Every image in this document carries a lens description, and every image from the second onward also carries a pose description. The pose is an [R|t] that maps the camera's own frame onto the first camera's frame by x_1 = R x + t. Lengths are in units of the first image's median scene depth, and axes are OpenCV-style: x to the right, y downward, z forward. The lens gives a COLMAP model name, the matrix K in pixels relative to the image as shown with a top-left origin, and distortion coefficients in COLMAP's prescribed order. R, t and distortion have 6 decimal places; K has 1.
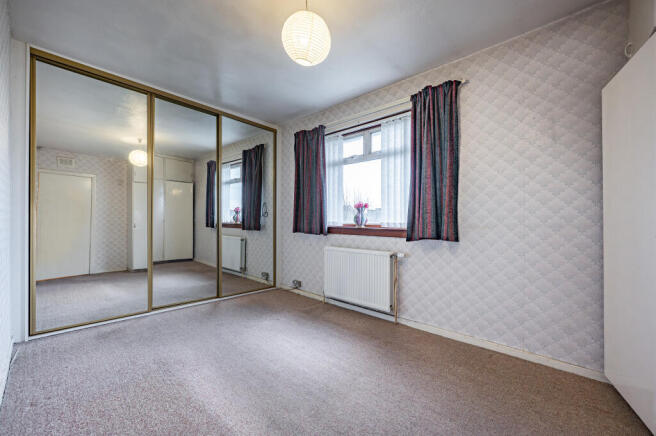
lens RADIAL K [[258.0, 0, 325.1], [0, 258.0, 217.1], [0, 0, 1]] dist [-0.001180, -0.000219]
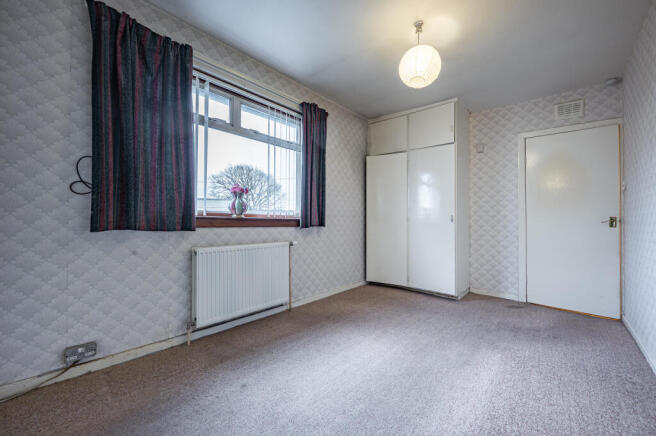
lens RADIAL K [[259.9, 0, 328.4], [0, 259.9, 202.2], [0, 0, 1]] dist [-0.000864, -0.000204]
pose [[-0.012125, 0.050801, 0.998635, -0.700187], [-0.037139, 0.997997, -0.051220, 0.026004], [-0.999237, -0.037709, -0.010214, 0.776103]]
